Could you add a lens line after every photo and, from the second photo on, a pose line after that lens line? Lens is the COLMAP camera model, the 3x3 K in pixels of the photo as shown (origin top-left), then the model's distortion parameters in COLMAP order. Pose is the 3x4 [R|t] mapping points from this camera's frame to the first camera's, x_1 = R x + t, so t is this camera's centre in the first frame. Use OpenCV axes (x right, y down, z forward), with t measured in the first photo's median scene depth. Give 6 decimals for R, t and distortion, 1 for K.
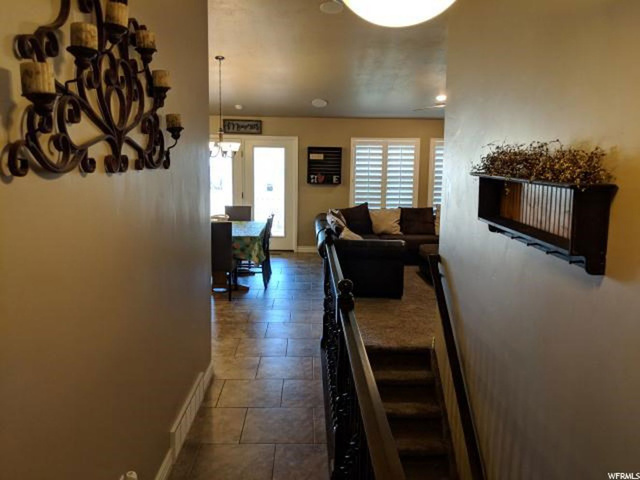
lens RADIAL K [[512.1, 0, 322.3], [0, 512.1, 224.3], [0, 0, 1]] dist [0.006268, -0.000713]
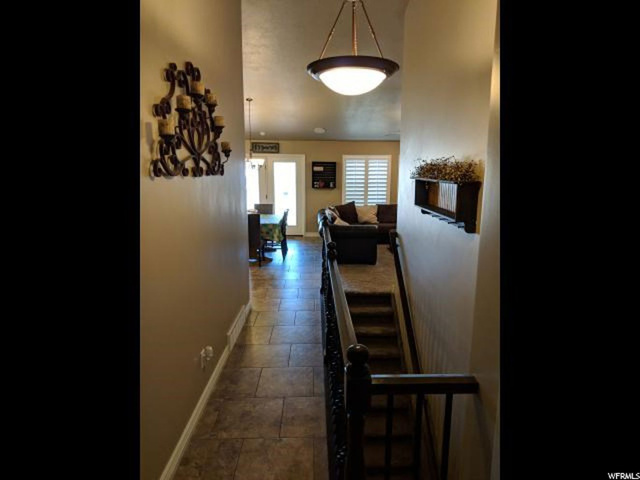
lens RADIAL K [[380.9, 0, 330.8], [0, 380.9, 240.8], [0, 0, 1]] dist [0.050059, -0.000236]
pose [[0.999859, -0.010551, 0.013049, 0.015476], [0.009830, 0.998485, 0.054138, 0.020955], [-0.013601, -0.054002, 0.998448, -0.135097]]
